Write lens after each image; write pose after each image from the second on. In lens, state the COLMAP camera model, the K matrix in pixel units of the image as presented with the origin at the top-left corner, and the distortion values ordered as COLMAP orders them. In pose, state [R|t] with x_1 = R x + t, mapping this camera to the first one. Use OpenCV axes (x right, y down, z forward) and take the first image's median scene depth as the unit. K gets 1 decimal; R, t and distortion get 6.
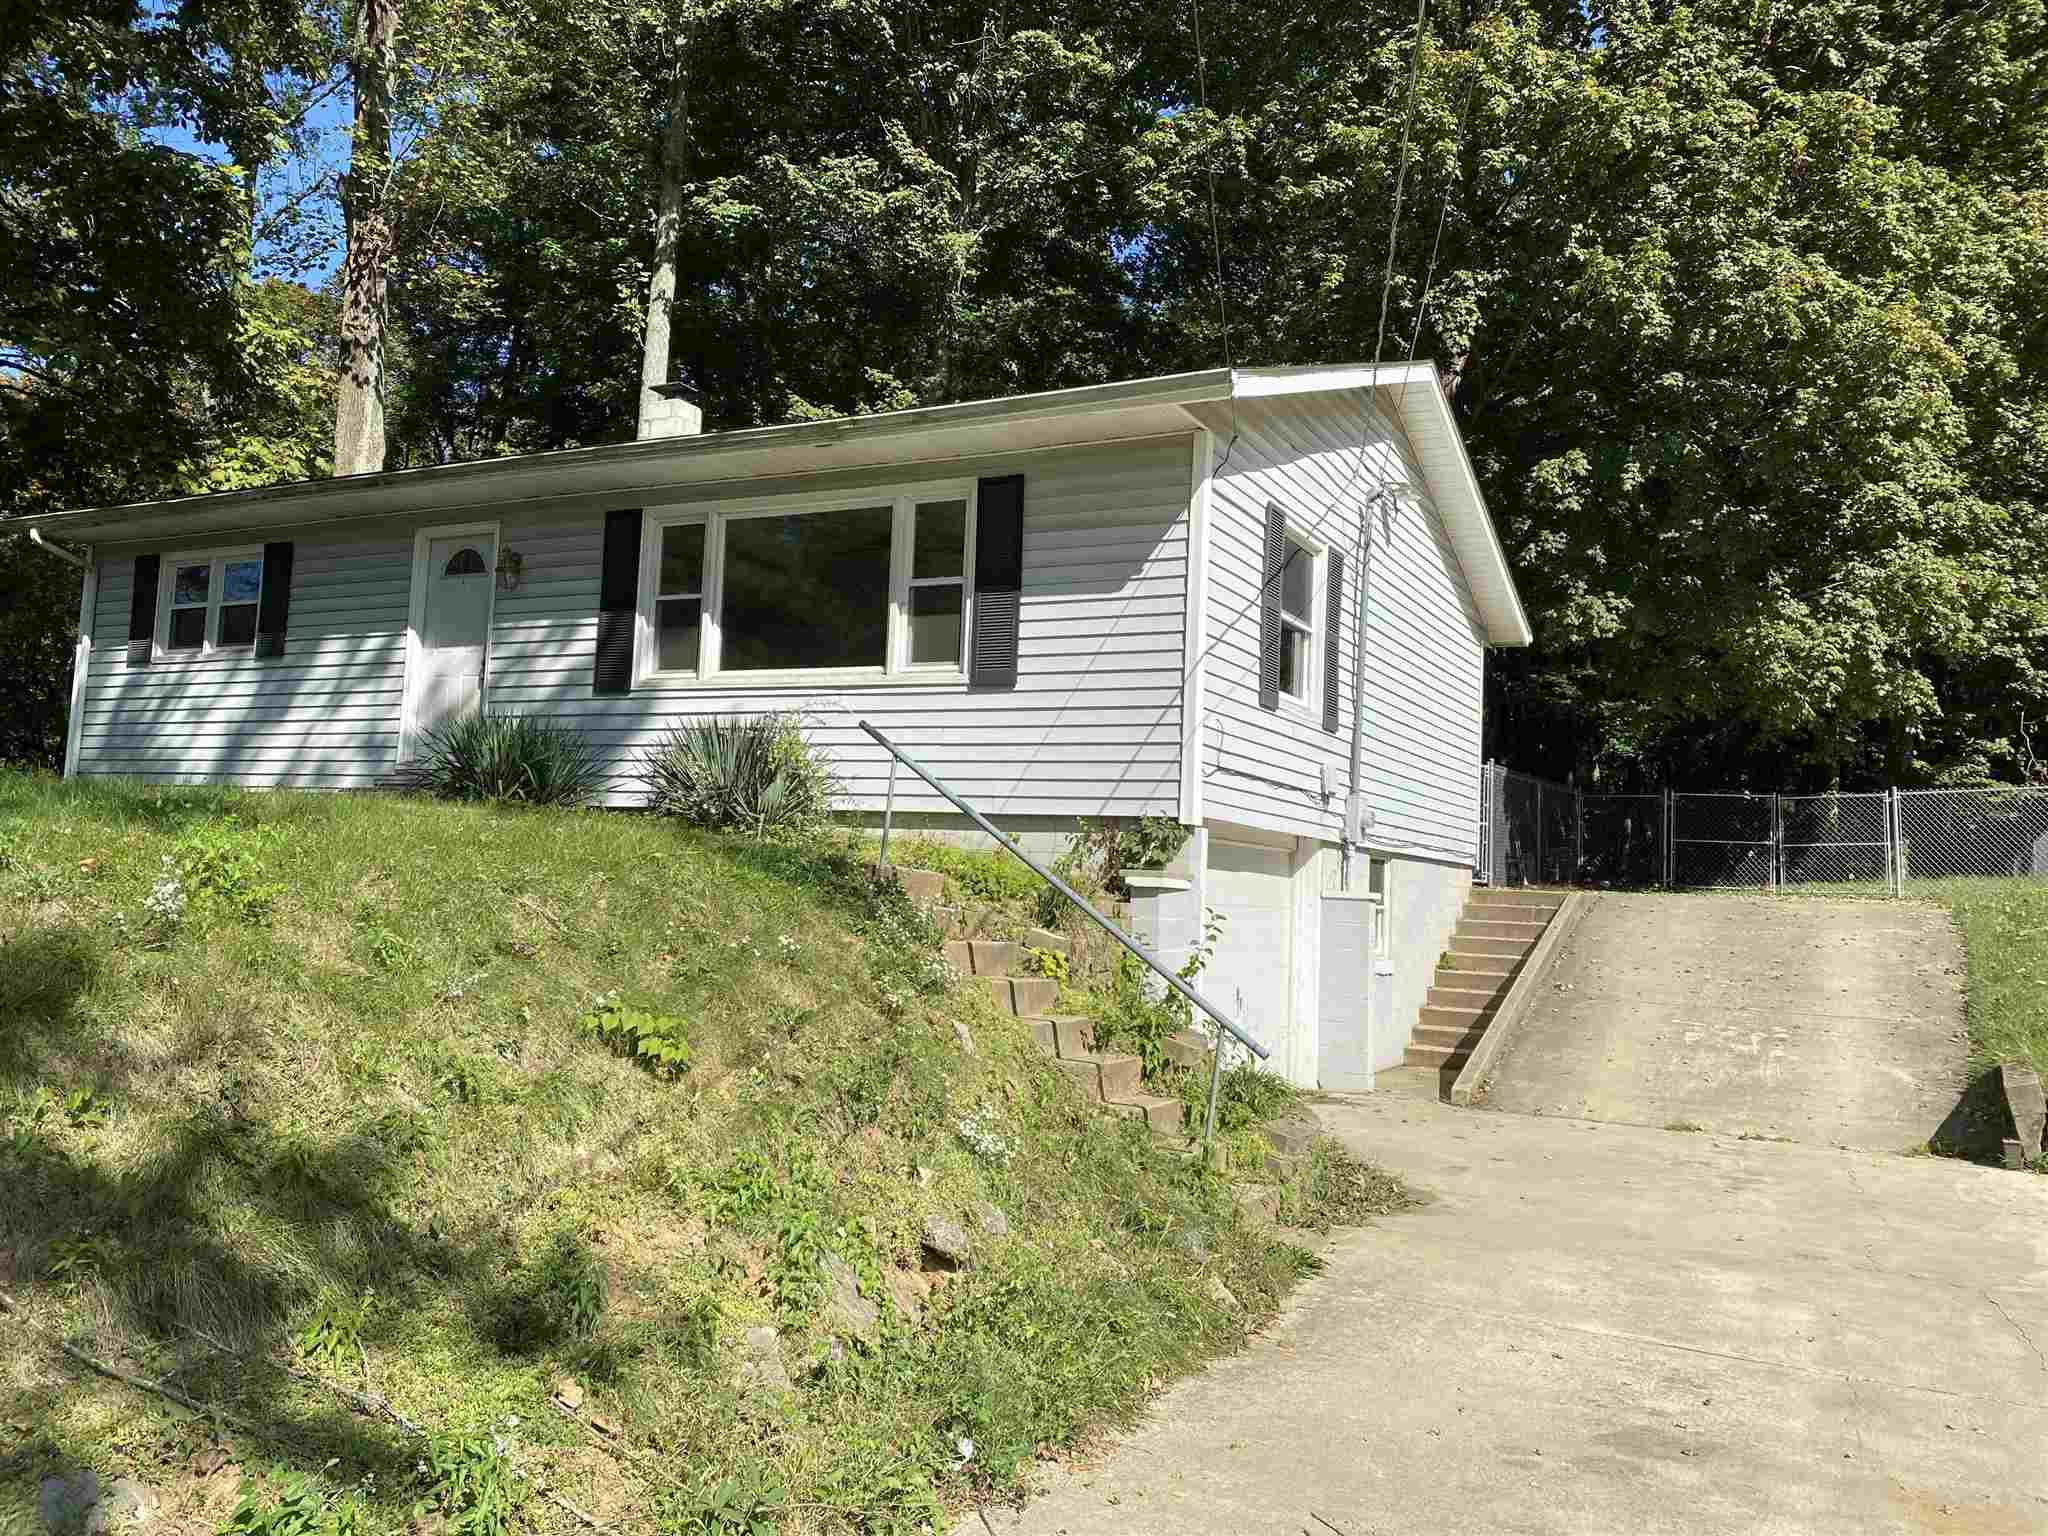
lens RADIAL K [[1572.6, 0, 1031.1], [0, 1572.6, 750.2], [0, 0, 1]] dist [0.060561, -0.087399]
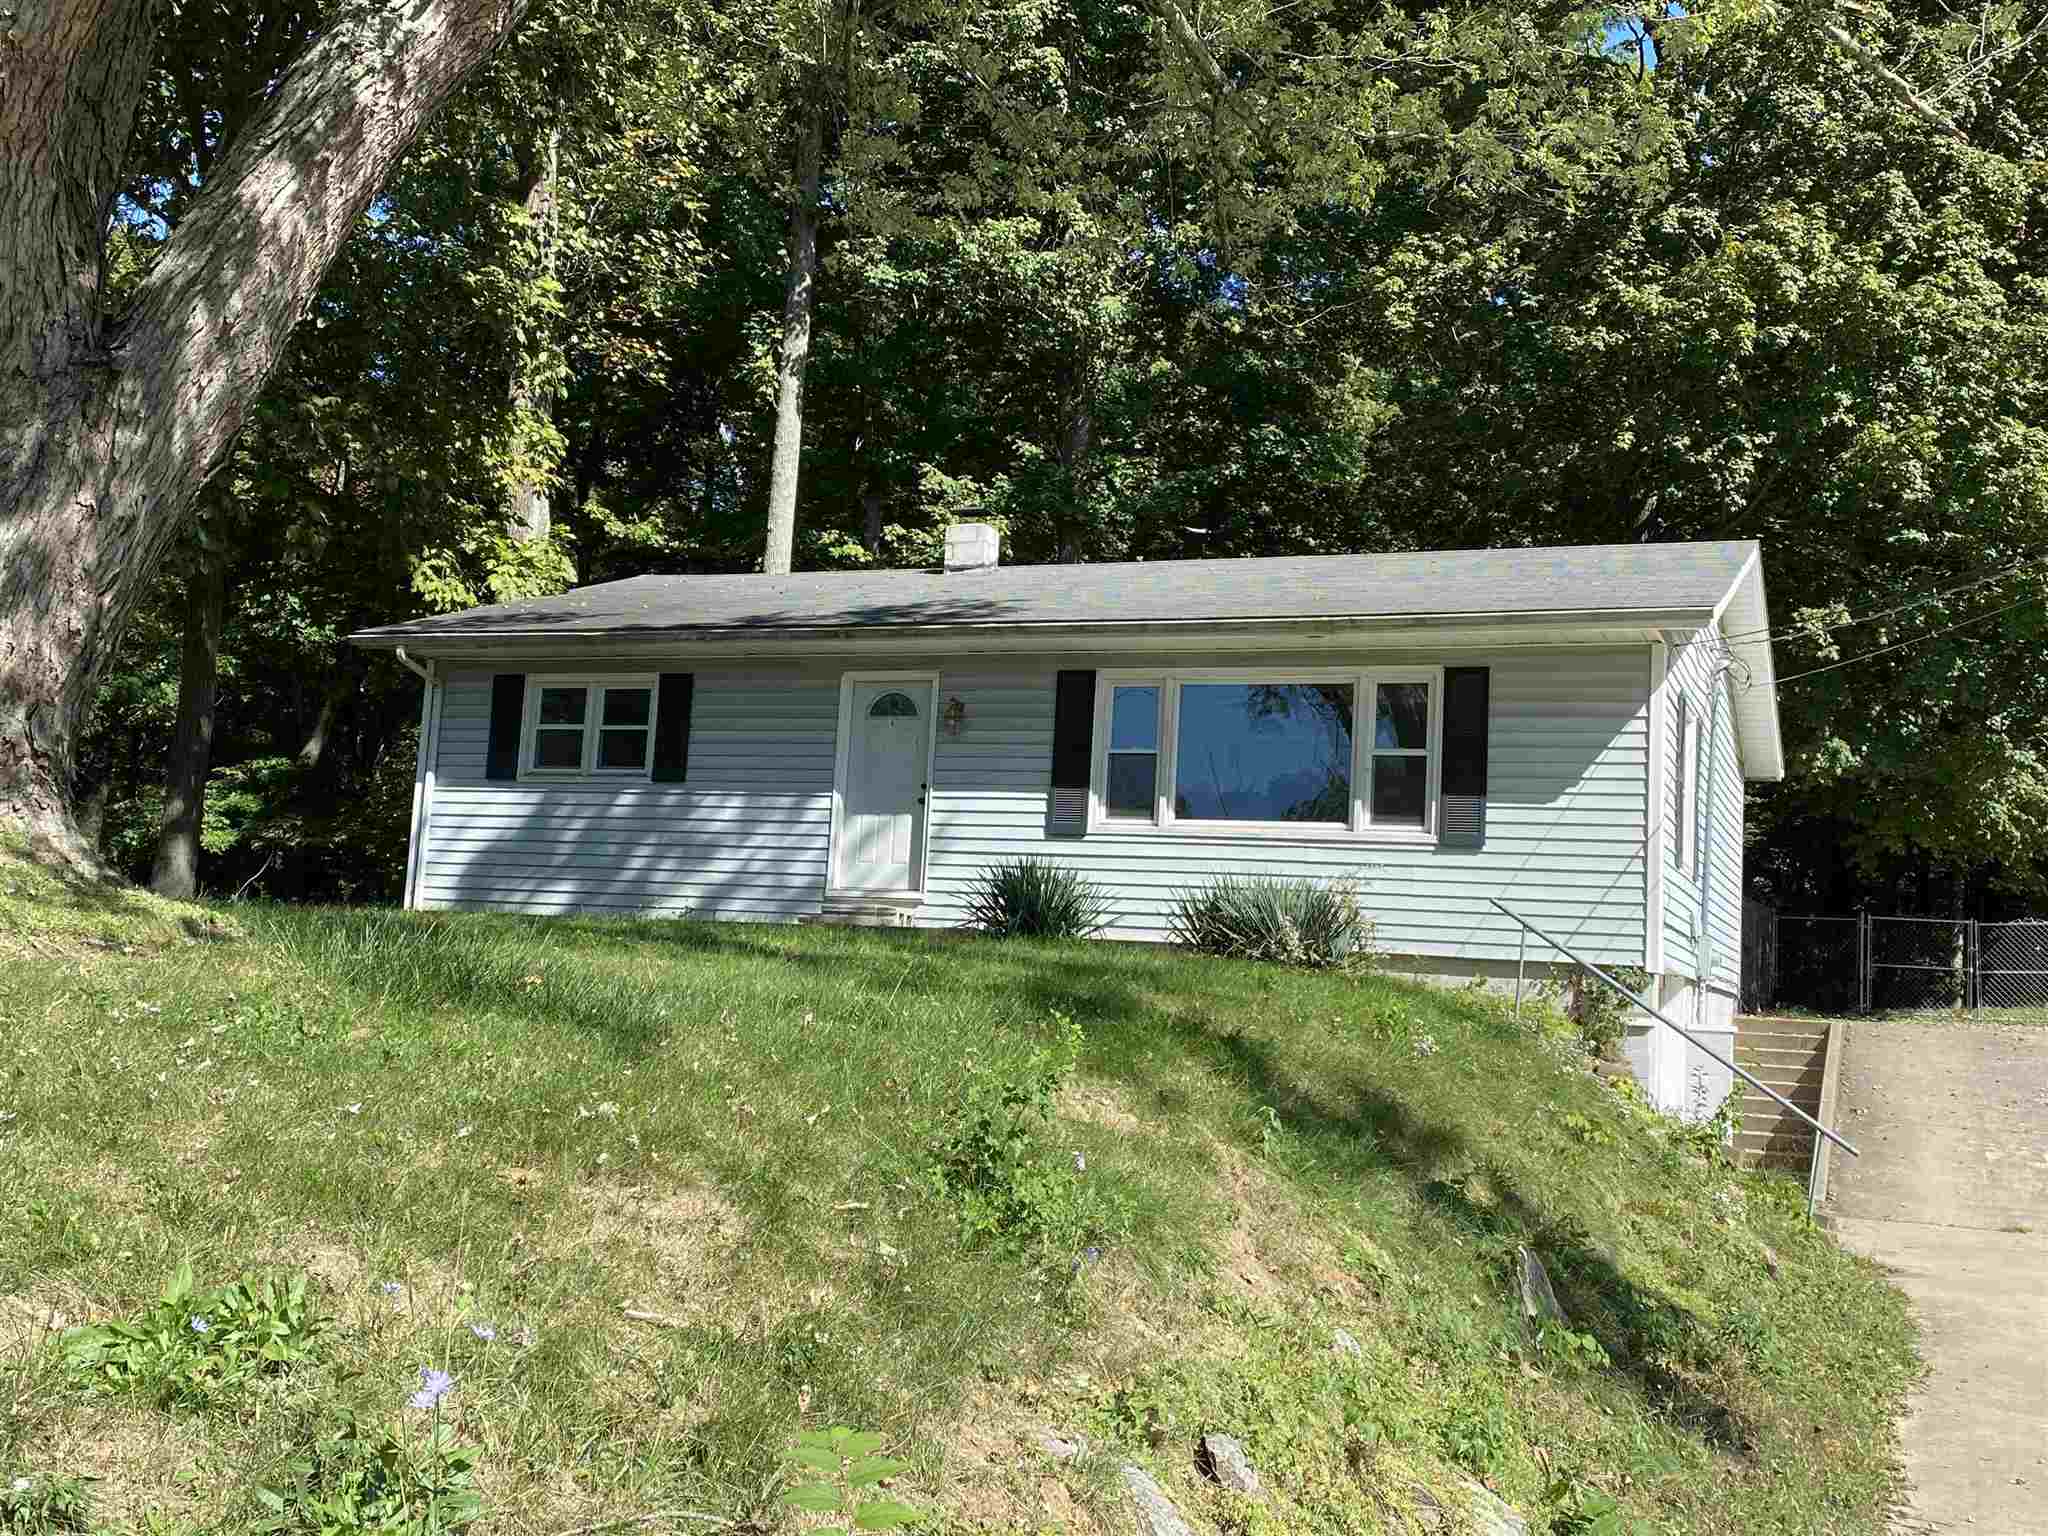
lens RADIAL K [[2045.9, 0, 1023.5], [0, 2045.9, 778.3], [0, 0, 1]] dist [-0.000401, 0.000000]
pose [[0.996224, 0.022614, 0.083821, -0.326005], [-0.021586, 0.999680, -0.013154, -0.044728], [-0.084092, 0.011295, 0.996394, -0.328778]]
